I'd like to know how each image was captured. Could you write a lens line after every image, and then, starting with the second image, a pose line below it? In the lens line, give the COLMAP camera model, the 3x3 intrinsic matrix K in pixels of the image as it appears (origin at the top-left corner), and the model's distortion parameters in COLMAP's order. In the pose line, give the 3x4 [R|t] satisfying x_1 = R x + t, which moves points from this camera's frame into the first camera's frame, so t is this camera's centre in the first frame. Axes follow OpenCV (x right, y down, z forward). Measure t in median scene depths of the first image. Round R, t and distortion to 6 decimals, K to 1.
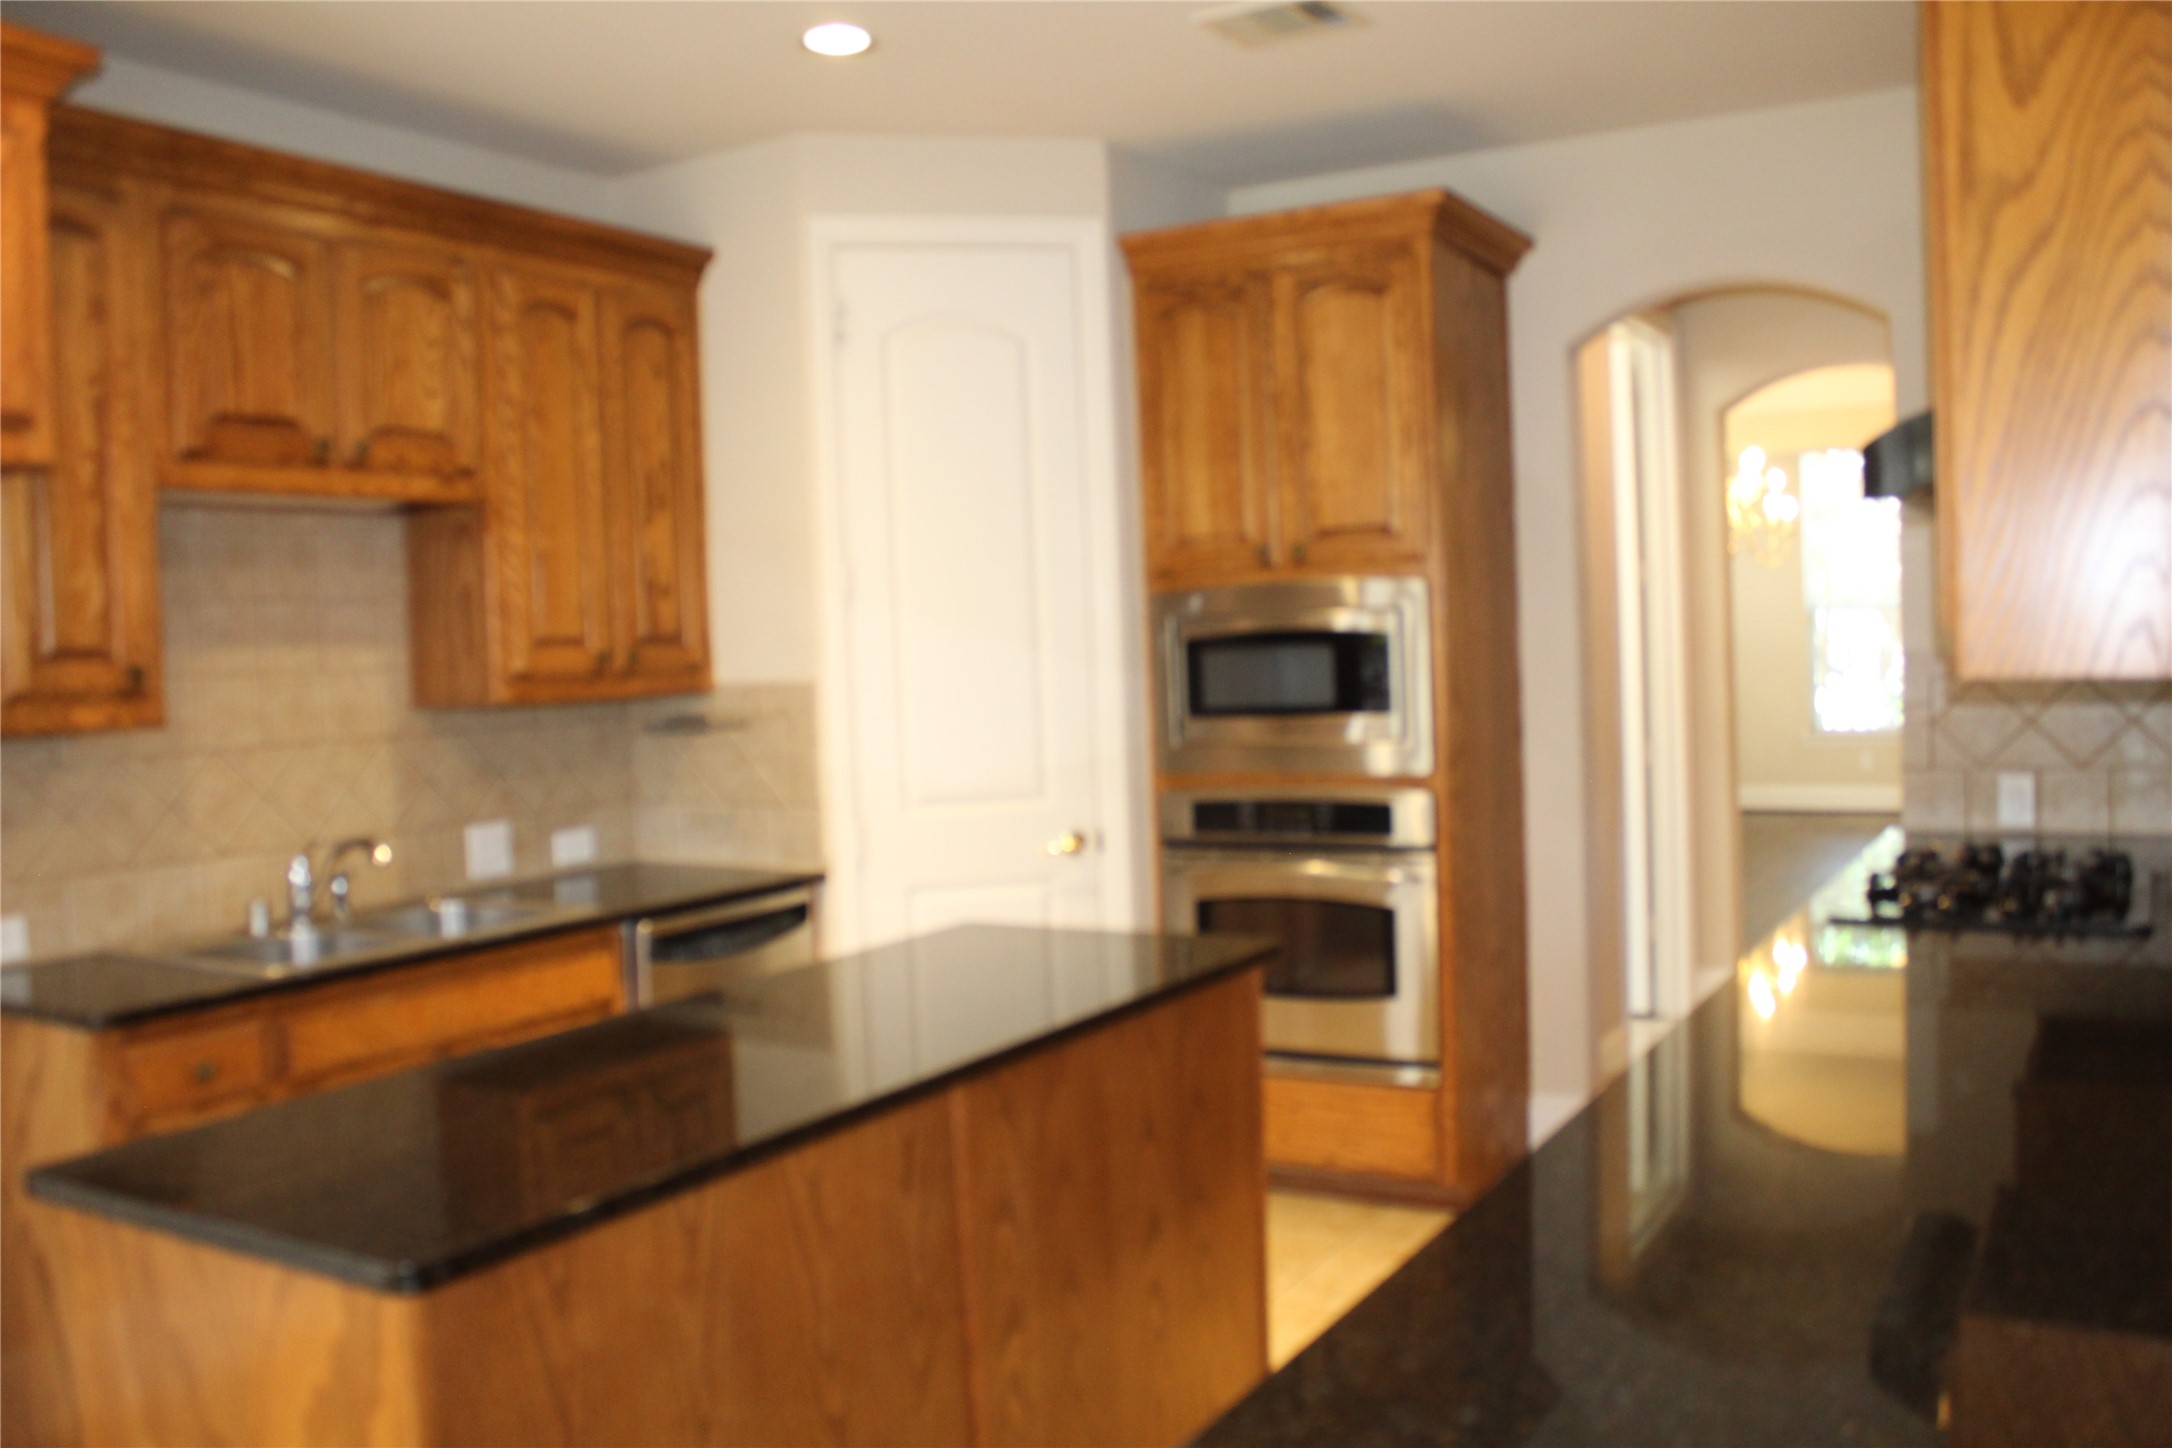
lens RADIAL K [[1816.4, 0, 1086.0], [0, 1816.4, 724.0], [0, 0, 1]] dist [-0.159737, 0.126596]
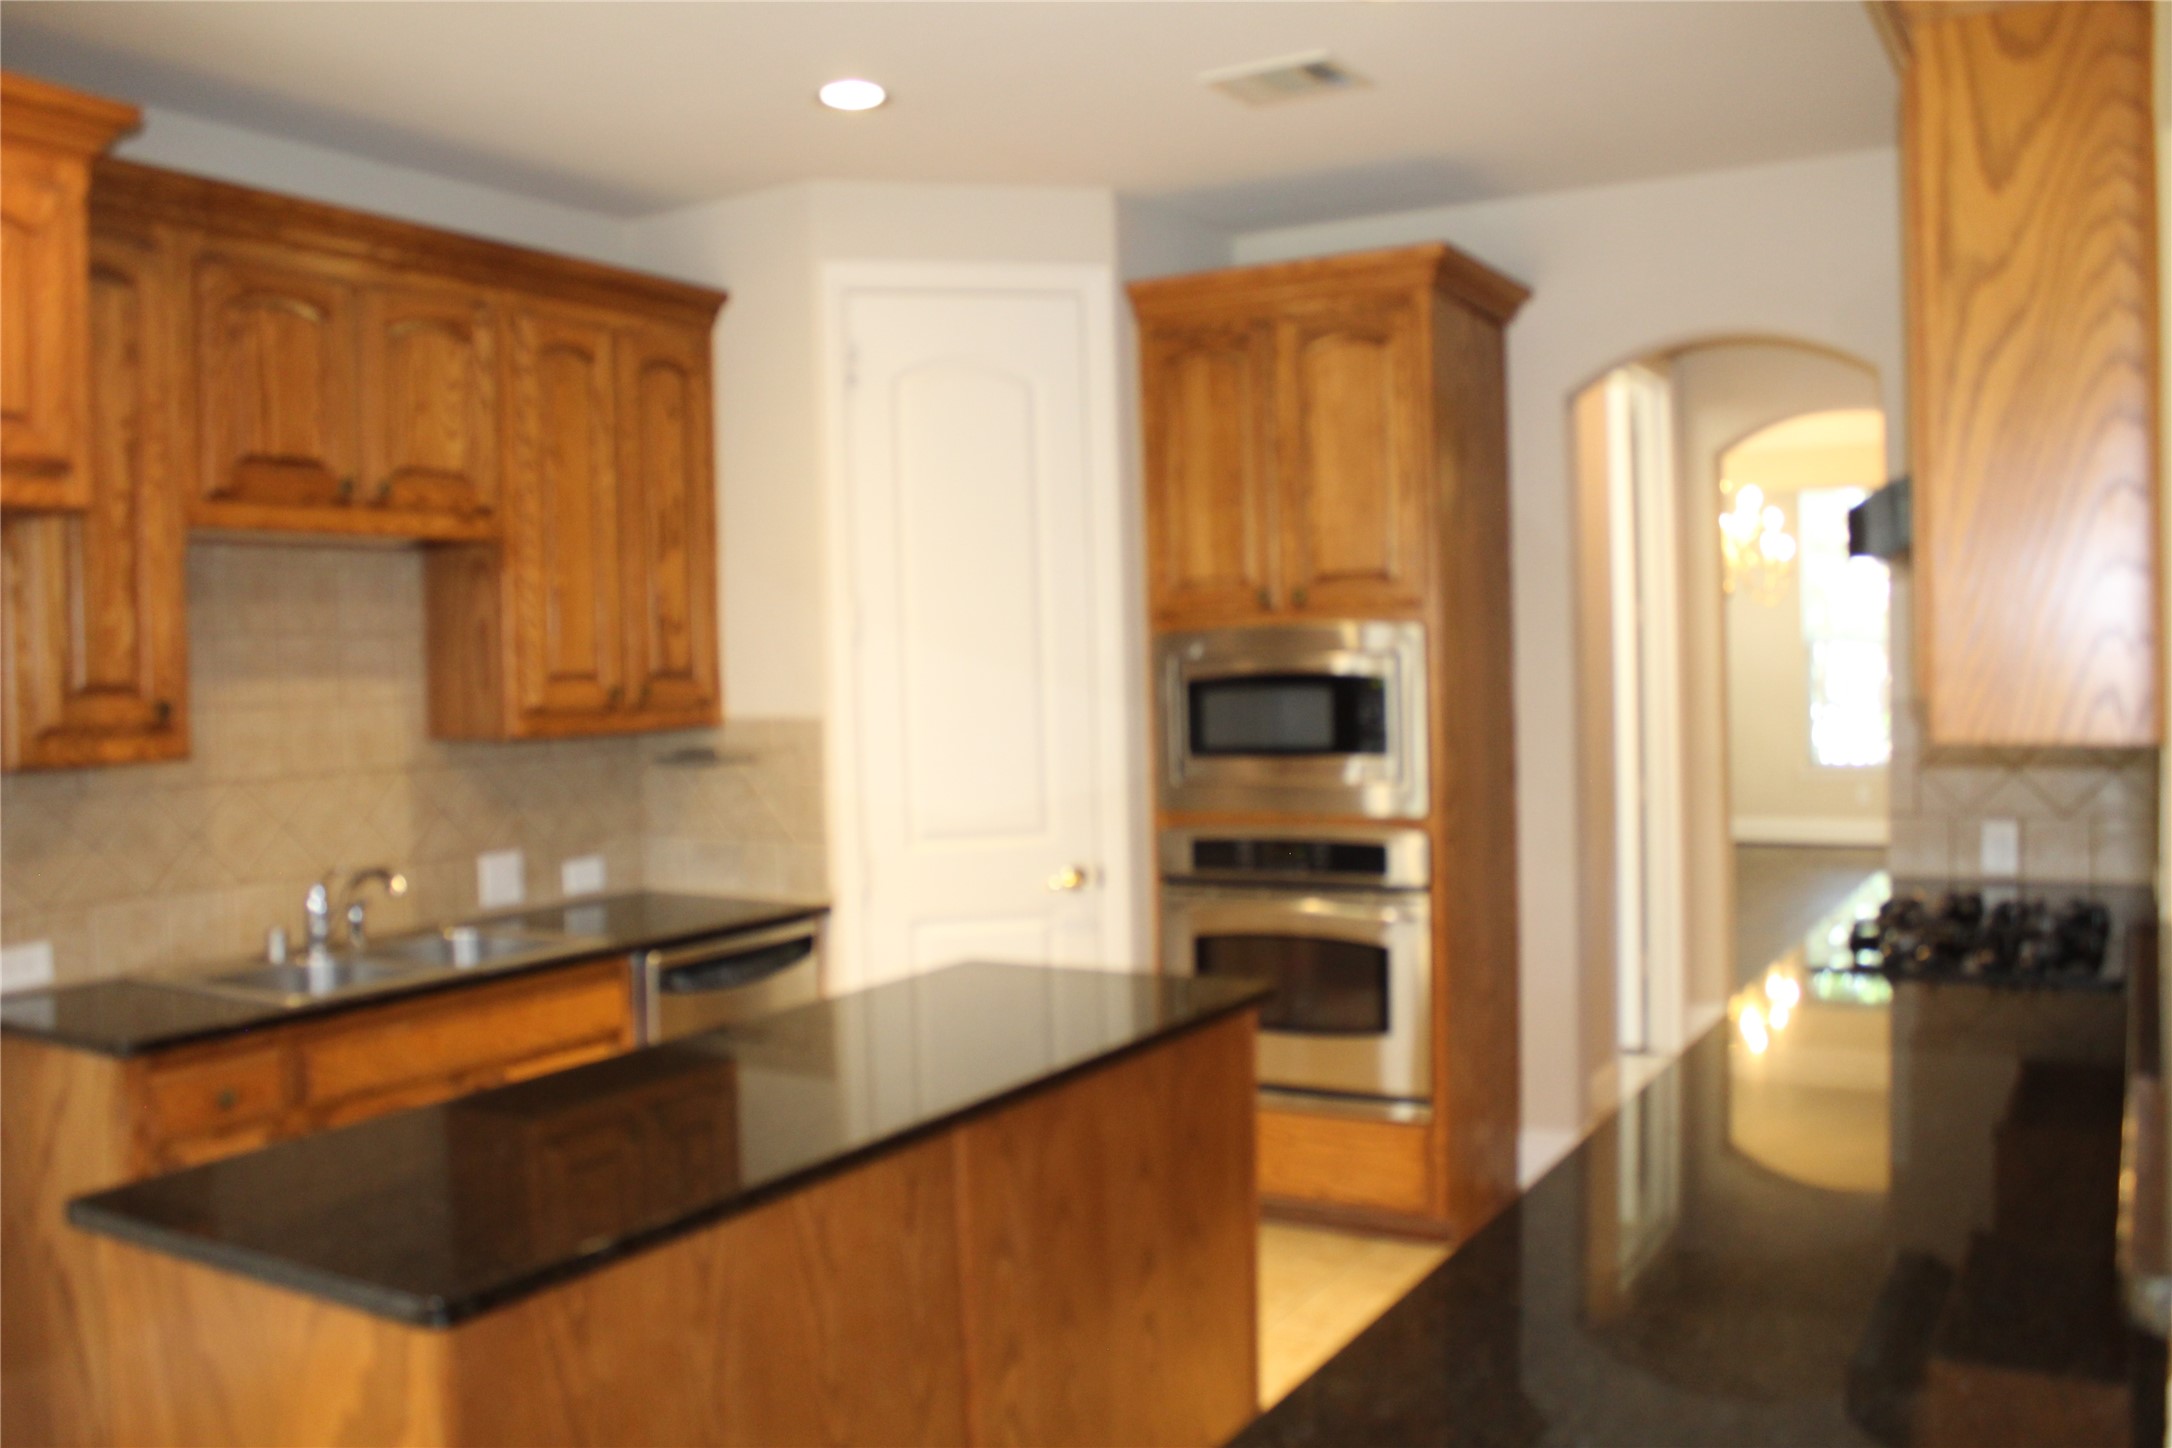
lens RADIAL K [[1816.3, 0, 1082.4], [0, 1816.3, 724.0], [0, 0, 1]] dist [-0.163555, 0.130870]
pose [[0.999933, 0.011097, -0.003365, -0.000008], [-0.011131, 0.999886, -0.010248, -0.011935], [0.003251, 0.010284, 0.999942, -0.020763]]
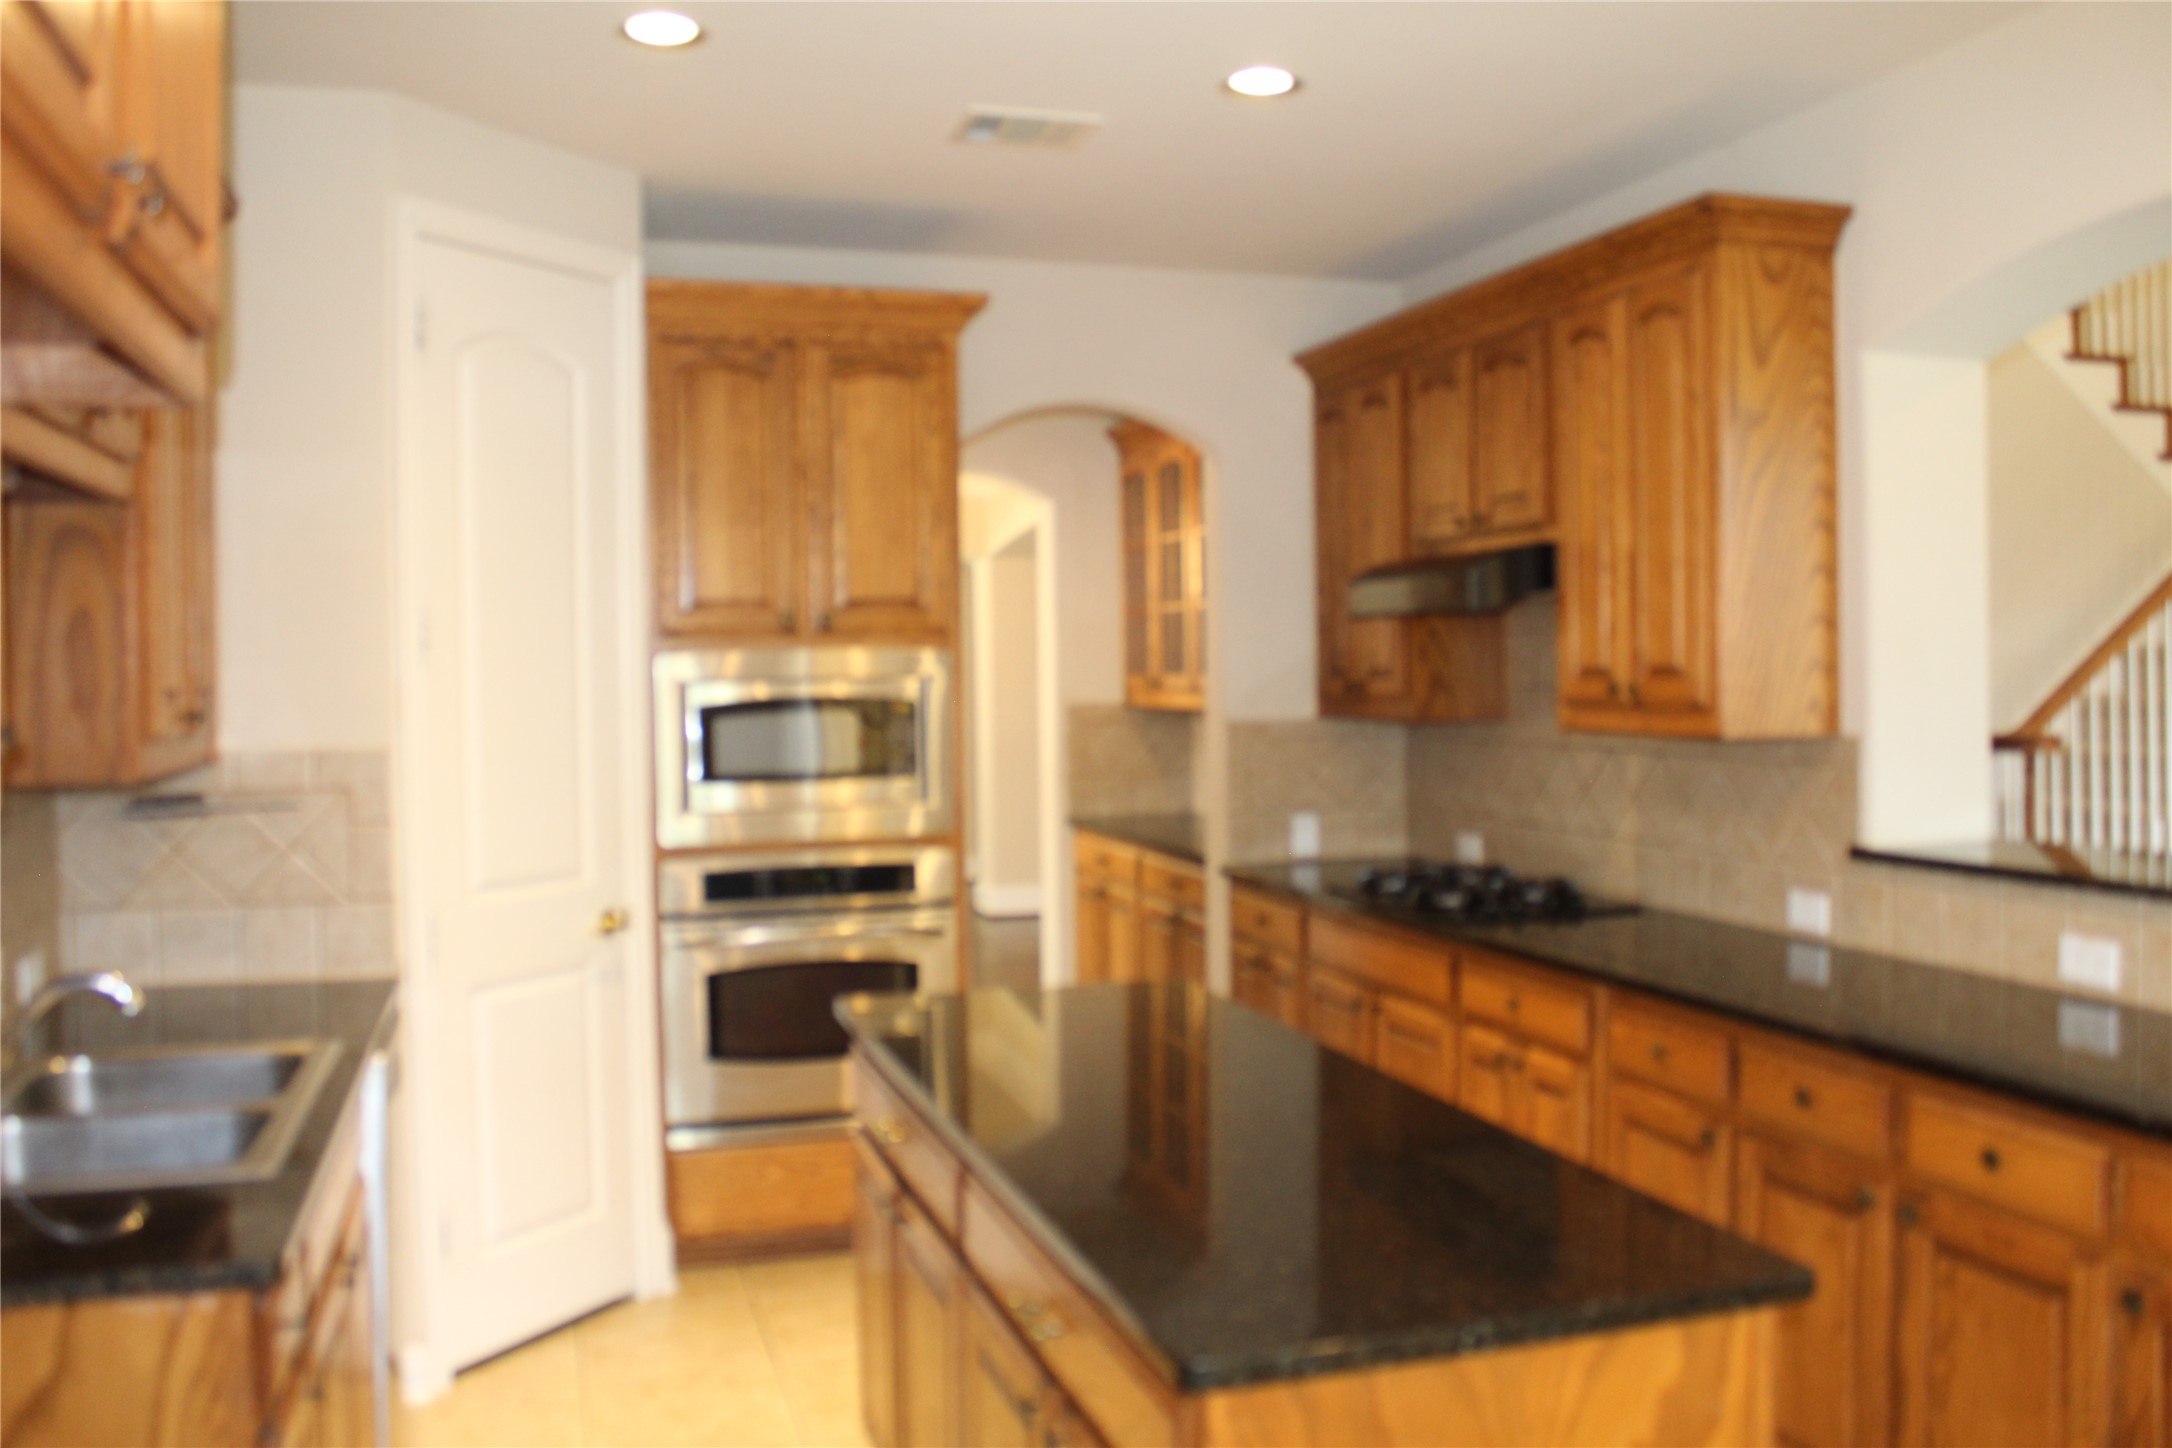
lens RADIAL K [[1816.4, 0, 1086.0], [0, 1816.4, 724.0], [0, 0, 1]] dist [-0.159737, 0.126596]
pose [[0.662773, 0.004469, 0.748807, -0.591259], [0.024520, 0.999316, -0.027667, -0.005004], [-0.748419, 0.036698, 0.662210, 0.233503]]
